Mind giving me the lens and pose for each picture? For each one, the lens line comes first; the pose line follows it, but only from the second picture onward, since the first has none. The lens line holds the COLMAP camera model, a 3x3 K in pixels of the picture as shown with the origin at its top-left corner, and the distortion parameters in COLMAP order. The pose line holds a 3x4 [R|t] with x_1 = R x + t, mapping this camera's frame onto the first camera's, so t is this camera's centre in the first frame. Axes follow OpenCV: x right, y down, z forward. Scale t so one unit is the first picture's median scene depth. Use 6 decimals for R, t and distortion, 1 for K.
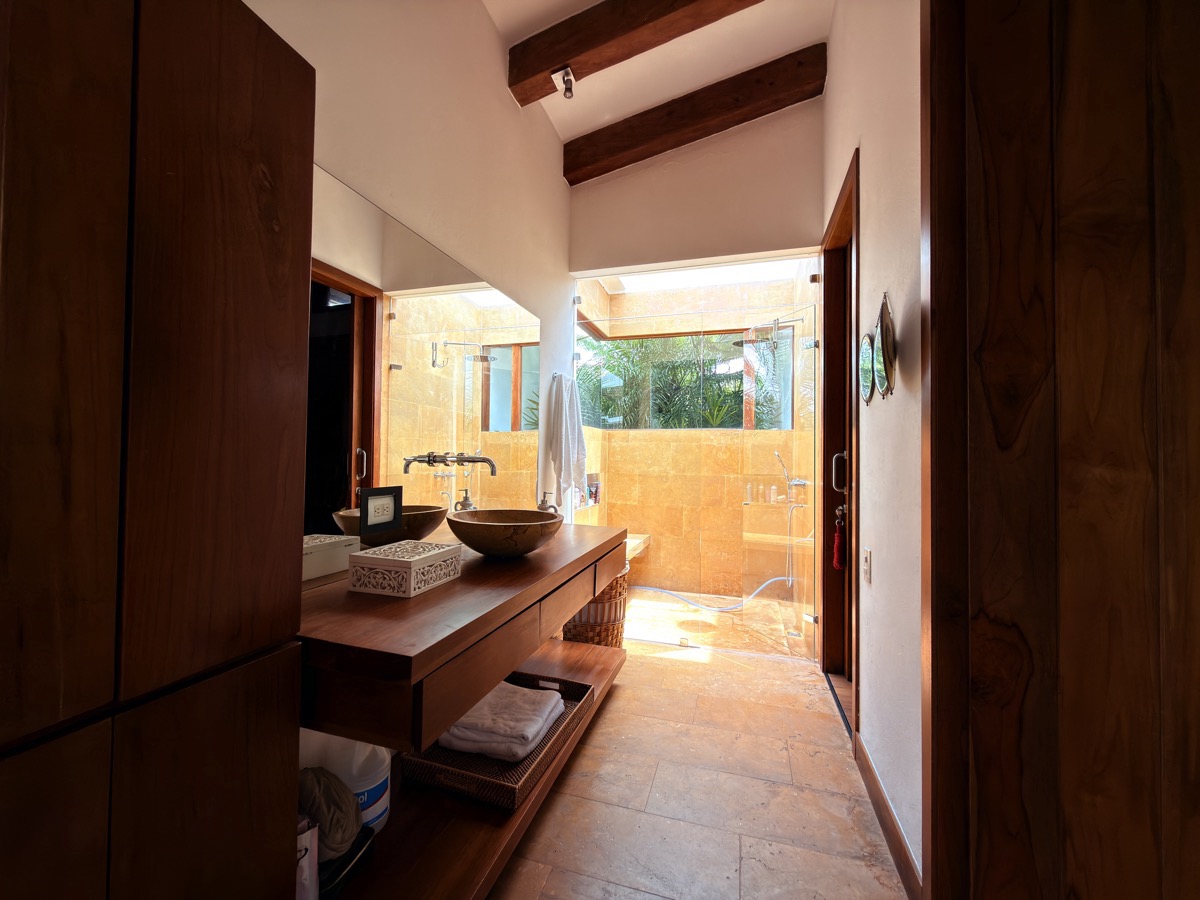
lens RADIAL K [[479.8, 0, 600.1], [0, 479.8, 450.4], [0, 0, 1]] dist [0.007295, -0.000234]
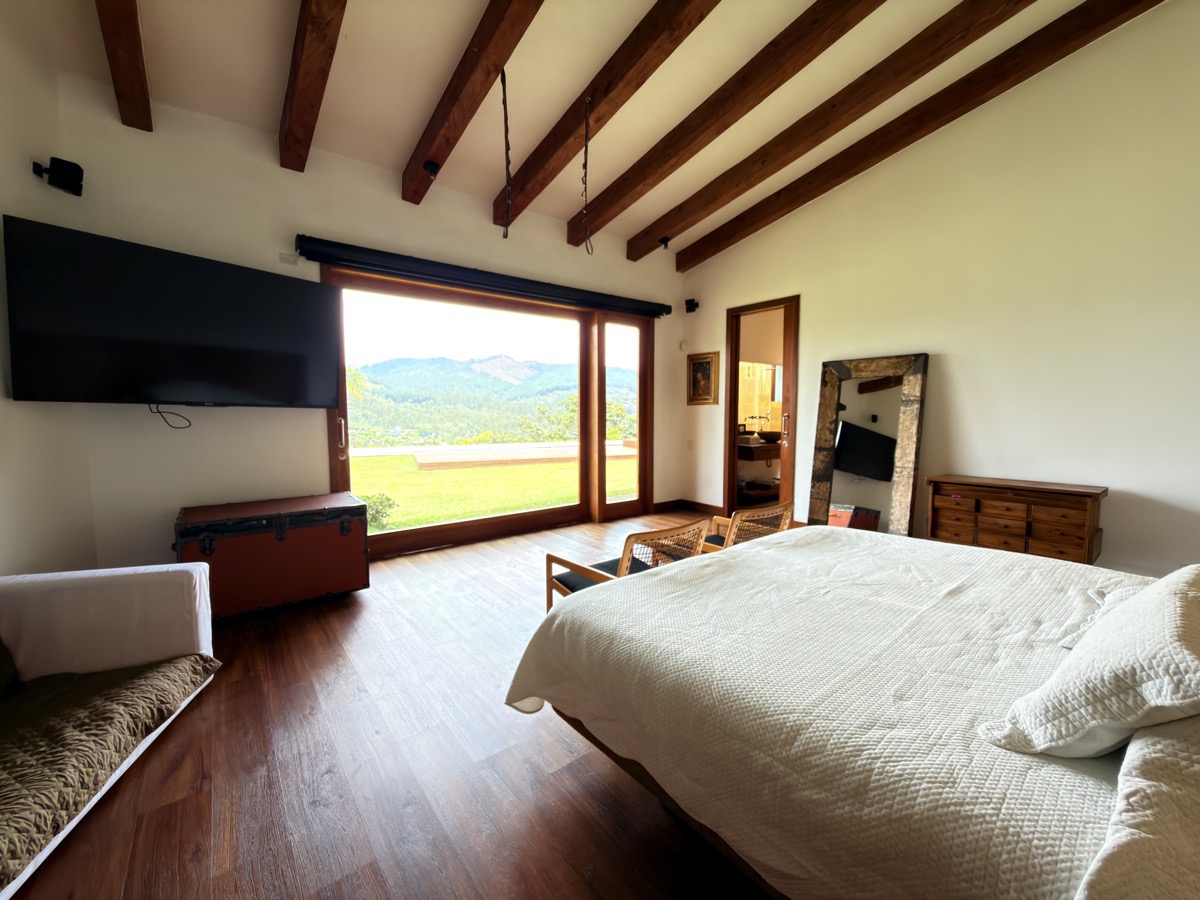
lens RADIAL K [[479.8, 0, 601.1], [0, 479.8, 452.8], [0, 0, 1]] dist [0.007295, -0.000234]
pose [[0.825134, 0.034146, -0.563905, 0.770201], [0.024475, 0.995074, 0.096068, -0.092351], [0.564407, -0.093070, 0.820233, -2.669257]]
